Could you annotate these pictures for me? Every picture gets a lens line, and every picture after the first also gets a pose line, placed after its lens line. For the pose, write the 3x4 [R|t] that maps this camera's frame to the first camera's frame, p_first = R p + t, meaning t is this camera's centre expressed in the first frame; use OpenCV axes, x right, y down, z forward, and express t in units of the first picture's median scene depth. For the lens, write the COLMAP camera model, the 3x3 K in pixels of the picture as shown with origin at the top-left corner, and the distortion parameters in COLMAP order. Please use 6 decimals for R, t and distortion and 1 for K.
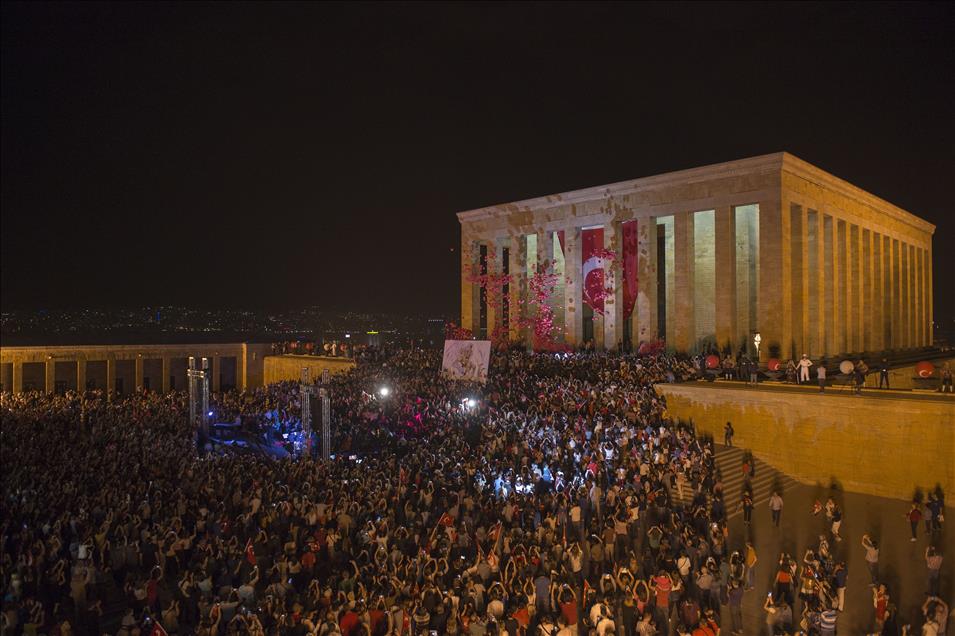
lens RADIAL K [[639.7, 0, 476.3], [0, 639.7, 316.7], [0, 0, 1]] dist [-0.046884, -0.003502]
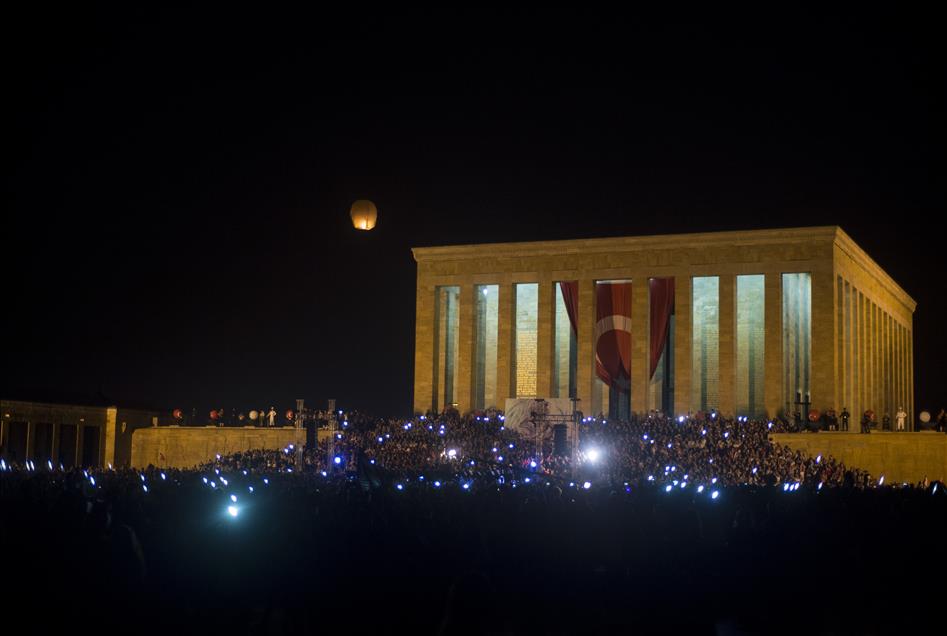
lens RADIAL K [[1305.8, 0, 484.4], [0, 1305.8, 345.7], [0, 0, 1]] dist [0.034371, 0.000000]
pose [[0.923449, 0.054089, 0.379891, -0.784607], [-0.027479, 0.996795, -0.075129, 0.102366], [-0.382737, 0.058939, 0.921975, -0.685311]]
